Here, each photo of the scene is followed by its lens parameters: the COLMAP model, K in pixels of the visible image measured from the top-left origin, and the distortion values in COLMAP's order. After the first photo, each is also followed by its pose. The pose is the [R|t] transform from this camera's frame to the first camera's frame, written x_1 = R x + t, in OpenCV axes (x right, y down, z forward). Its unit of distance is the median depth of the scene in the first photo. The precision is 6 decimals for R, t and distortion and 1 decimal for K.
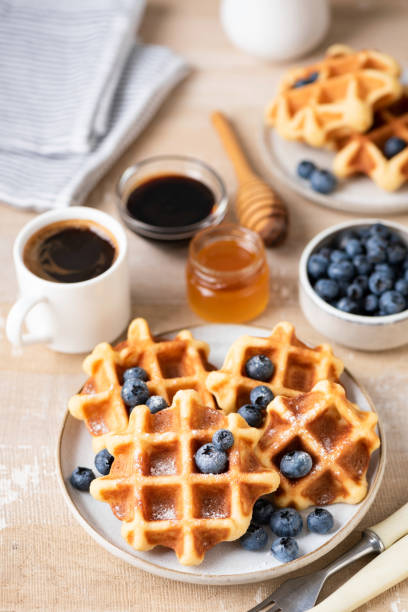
lens RADIAL K [[2269.8, 0, 204.0], [0, 2269.8, 306.0], [0, 0, 1]] dist [0.221010, -5.206934]
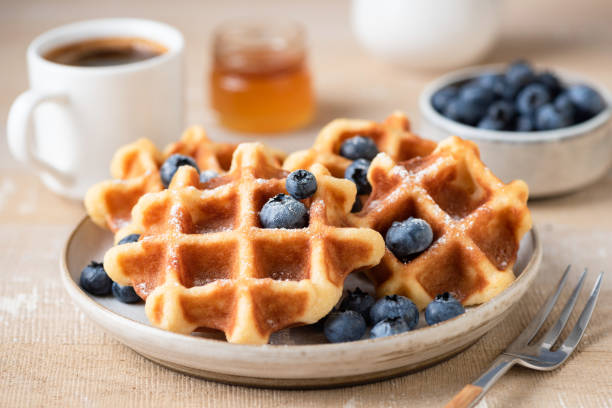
lens RADIAL K [[2269.8, 0, 306.0], [0, 2269.8, 204.0], [0, 0, 1]] dist [0.221010, -5.206934]
pose [[0.999512, 0.011468, -0.029066, 0.029379], [-0.022674, 0.906228, -0.422180, 0.348538], [0.021499, 0.422633, 0.906046, 0.379675]]
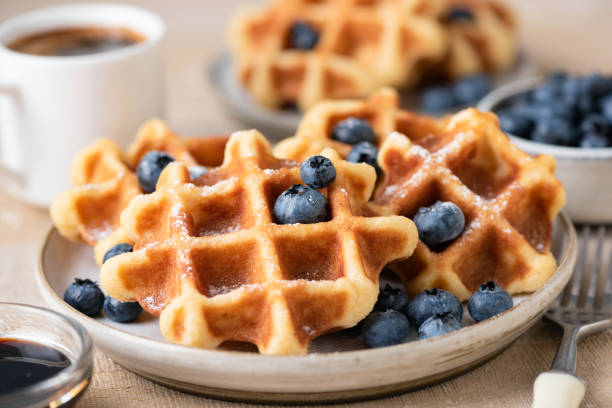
lens RADIAL K [[2269.8, 0, 306.0], [0, 2269.8, 204.0], [0, 0, 1]] dist [0.221010, -5.206934]
pose [[0.991522, -0.057649, 0.116450, -0.064781], [0.102599, 0.897274, -0.429387, 0.321787], [-0.079734, 0.437694, 0.895582, 0.458119]]
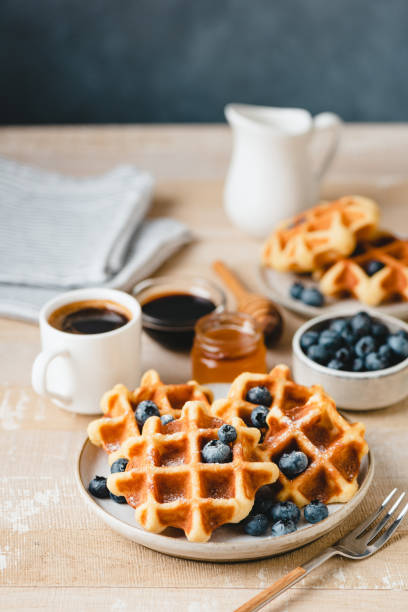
lens RADIAL K [[2269.8, 0, 204.0], [0, 2269.8, 306.0], [0, 0, 1]] dist [0.221010, -5.206934]
pose [[0.999976, -0.001030, 0.006836, -0.010457], [0.003167, 0.947235, -0.320523, 0.352339], [-0.006145, 0.320537, 0.947216, -0.073324]]
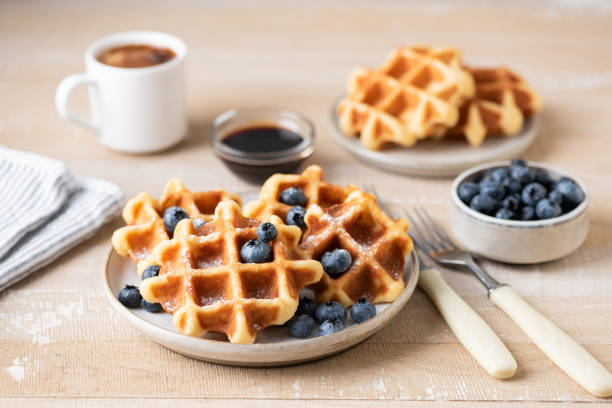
lens RADIAL K [[2269.8, 0, 306.0], [0, 2269.8, 204.0], [0, 0, 1]] dist [0.221010, -5.206934]
pose [[0.994823, -0.033719, 0.095862, -0.072815], [0.064243, 0.939599, -0.336193, 0.395879], [-0.078736, 0.340611, 0.936902, 0.011811]]
